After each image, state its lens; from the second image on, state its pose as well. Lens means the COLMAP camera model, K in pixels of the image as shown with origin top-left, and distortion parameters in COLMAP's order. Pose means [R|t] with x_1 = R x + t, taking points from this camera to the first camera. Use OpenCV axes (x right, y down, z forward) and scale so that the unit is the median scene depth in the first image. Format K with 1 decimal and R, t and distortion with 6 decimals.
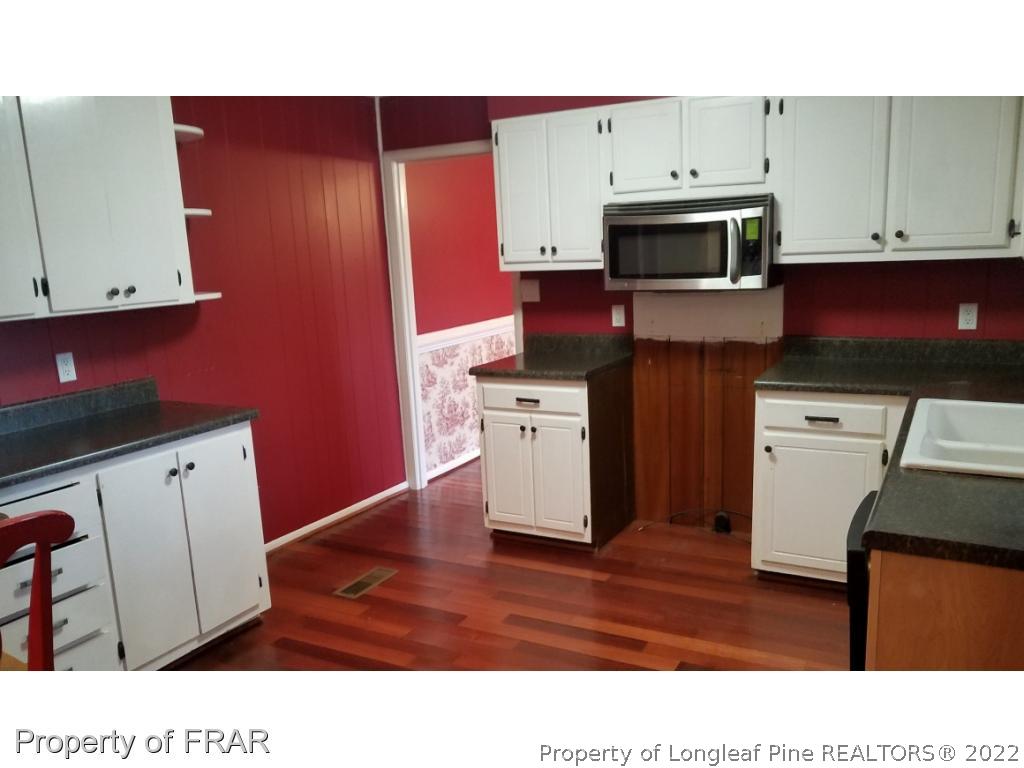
lens RADIAL K [[793.8, 0, 510.8], [0, 793.8, 387.7], [0, 0, 1]] dist [-0.008716, -0.003042]
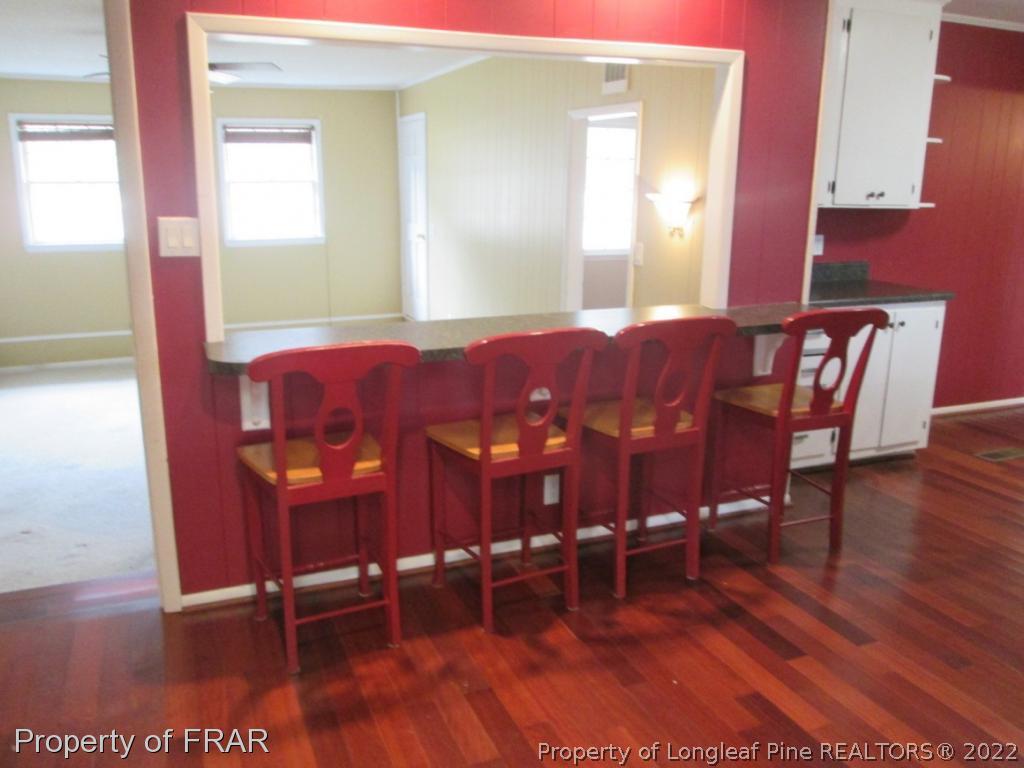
lens RADIAL K [[847.7, 0, 510.3], [0, 847.7, 377.7], [0, 0, 1]] dist [-0.025908, -0.005583]
pose [[0.778024, 0.196921, -0.596574, -0.030920], [-0.158145, 0.980415, 0.117376, 0.115327], [0.608004, 0.003024, 0.793928, -0.547301]]
